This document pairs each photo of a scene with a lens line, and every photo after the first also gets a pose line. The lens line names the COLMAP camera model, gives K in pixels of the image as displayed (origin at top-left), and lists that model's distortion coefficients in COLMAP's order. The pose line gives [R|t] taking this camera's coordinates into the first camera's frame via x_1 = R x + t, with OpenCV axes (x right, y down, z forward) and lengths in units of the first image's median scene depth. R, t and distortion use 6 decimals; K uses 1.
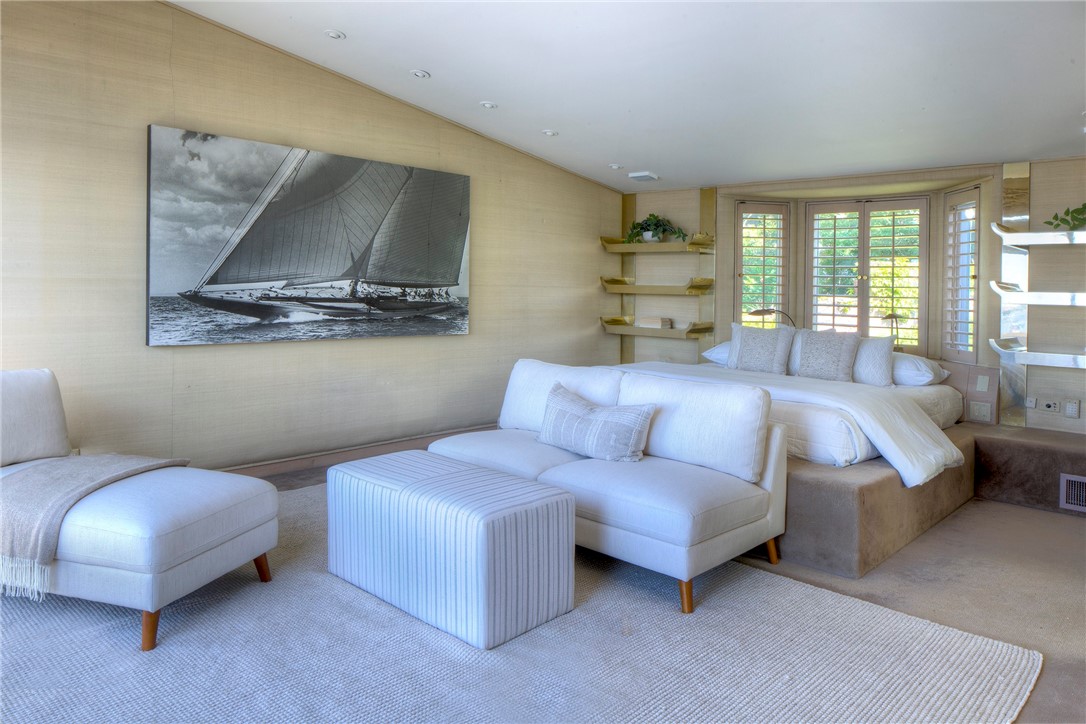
lens RADIAL K [[742.1, 0, 543.7], [0, 742.1, 355.2], [0, 0, 1]] dist [0.001152, -0.001802]
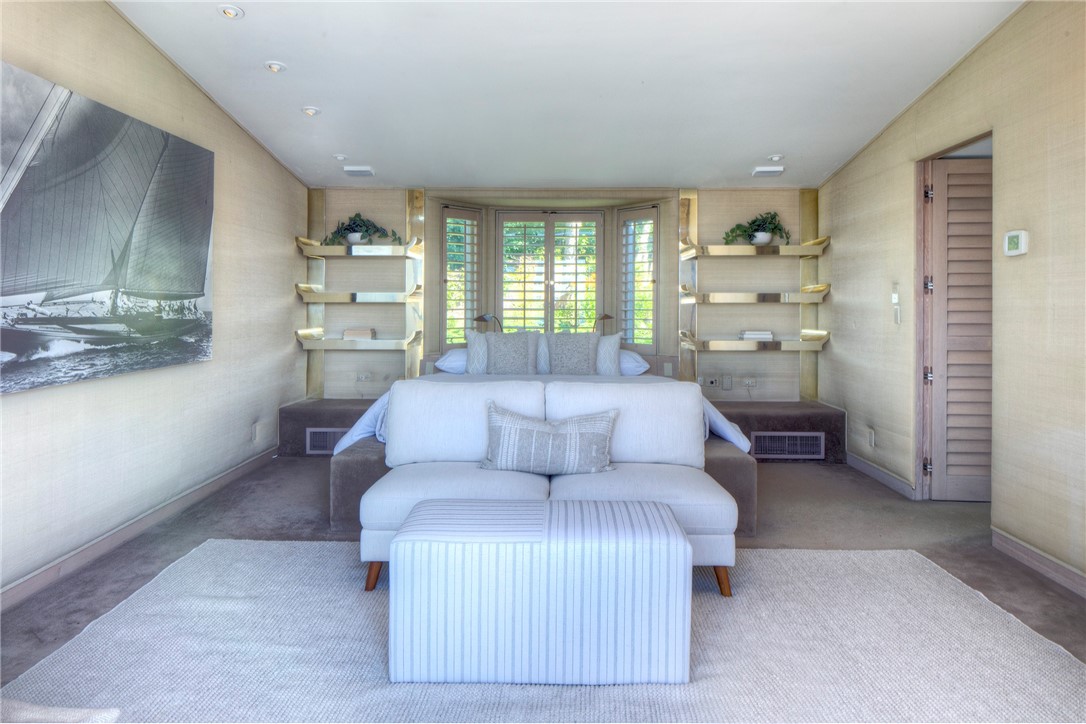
lens RADIAL K [[779.0, 0, 542.8], [0, 779.0, 368.2], [0, 0, 1]] dist [-0.000675, -0.003684]
pose [[0.742540, -0.079223, 0.665100, -0.440667], [0.077765, 0.996462, 0.031874, -0.021612], [-0.665273, 0.028054, 0.746073, 0.203948]]
